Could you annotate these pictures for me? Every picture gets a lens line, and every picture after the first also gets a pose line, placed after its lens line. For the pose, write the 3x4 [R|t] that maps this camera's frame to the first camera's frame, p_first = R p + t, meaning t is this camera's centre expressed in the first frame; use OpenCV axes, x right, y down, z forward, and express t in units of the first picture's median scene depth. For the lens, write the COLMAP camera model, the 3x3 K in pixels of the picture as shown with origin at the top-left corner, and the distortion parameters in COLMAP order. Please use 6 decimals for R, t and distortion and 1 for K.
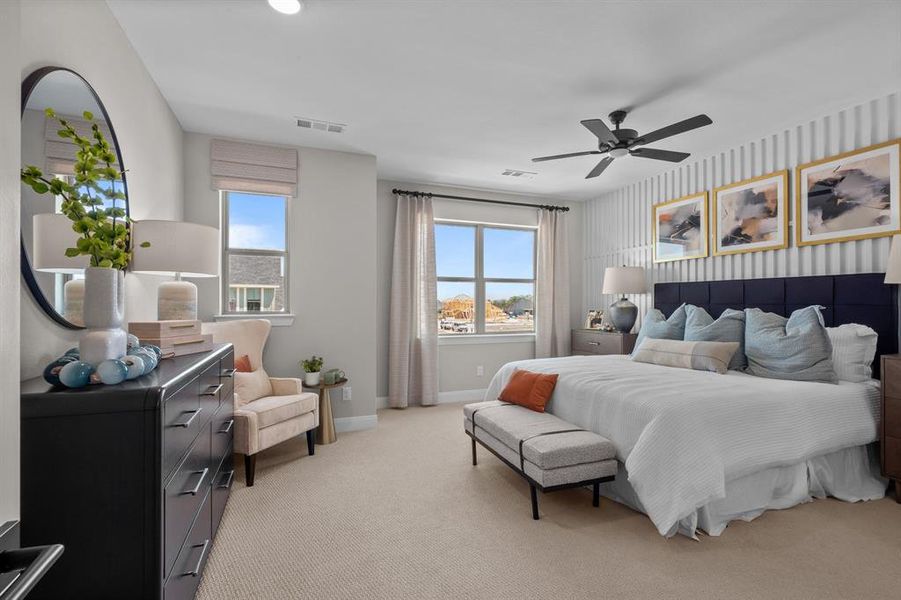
lens RADIAL K [[414.2, 0, 455.3], [0, 414.2, 302.8], [0, 0, 1]] dist [-0.003769, 0.000167]
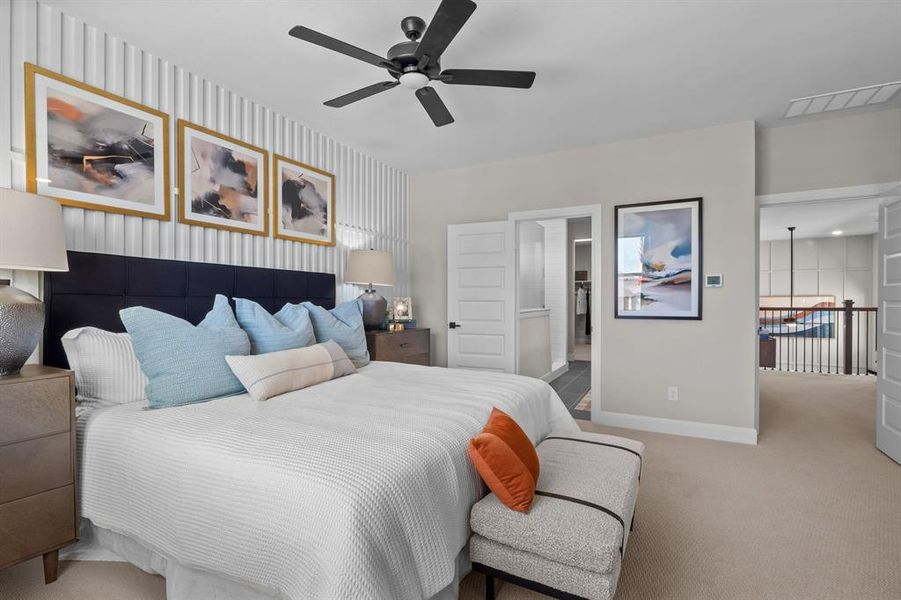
lens RADIAL K [[414.2, 0, 448.1], [0, 414.2, 304.3], [0, 0, 1]] dist [-0.003769, 0.000167]
pose [[-0.636067, -0.010111, 0.771568, -0.161753], [-0.004824, 0.999947, 0.009126, 0.008398], [-0.771619, 0.002082, -0.636082, 1.208496]]
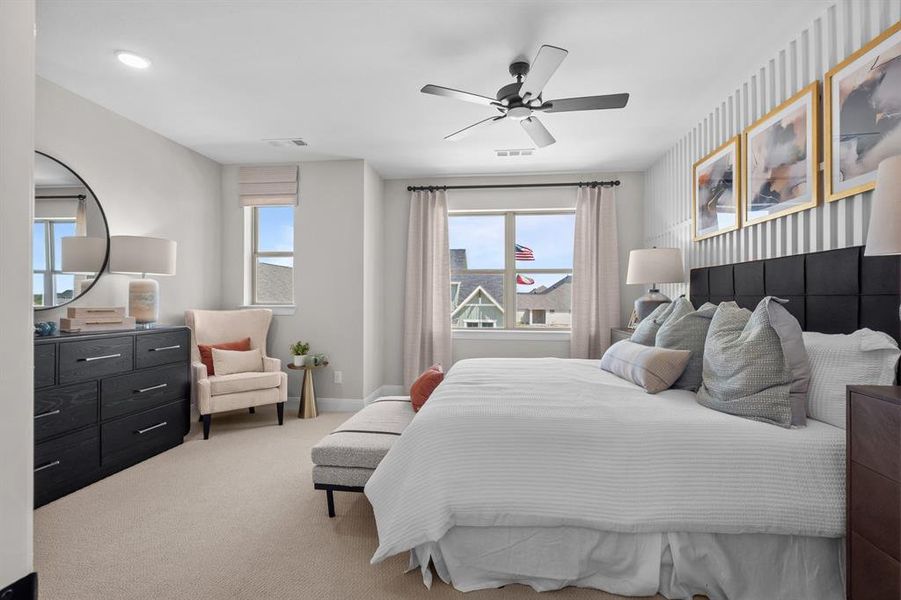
lens RADIAL K [[414.2, 0, 455.3], [0, 414.2, 297.2], [0, 0, 1]] dist [-0.003769, 0.000167]
pose [[0.882146, -0.000225, -0.470976, 0.582538], [-0.000728, 0.999998, -0.001841, 0.007074], [0.470976, 0.001967, 0.882144, 0.180147]]
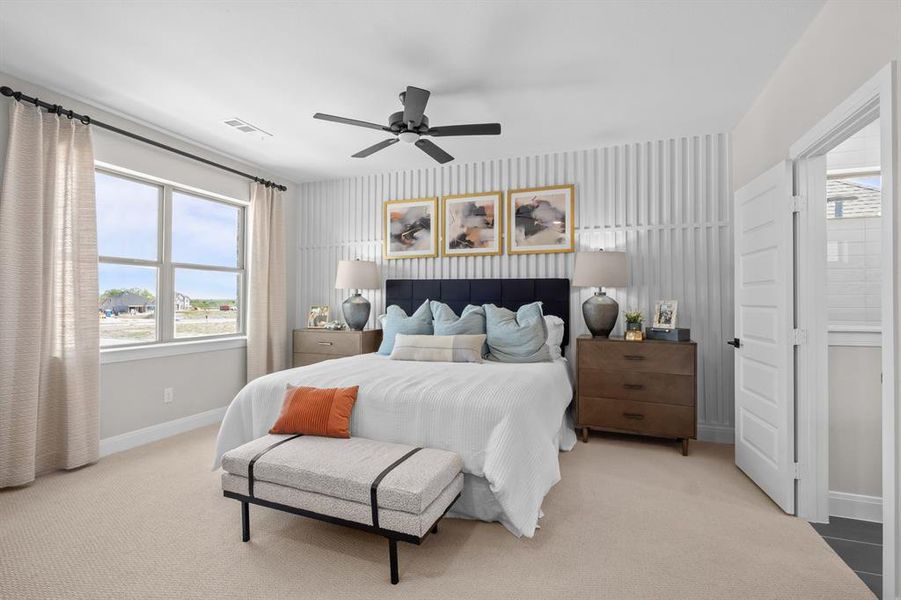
lens RADIAL K [[414.2, 0, 450.4], [0, 414.2, 295.8], [0, 0, 1]] dist [-0.003769, 0.000167]
pose [[0.675789, 0.012370, 0.736991, -0.193668], [-0.007118, 0.999922, -0.010257, 0.002235], [-0.737061, 0.001686, 0.675824, 0.263628]]
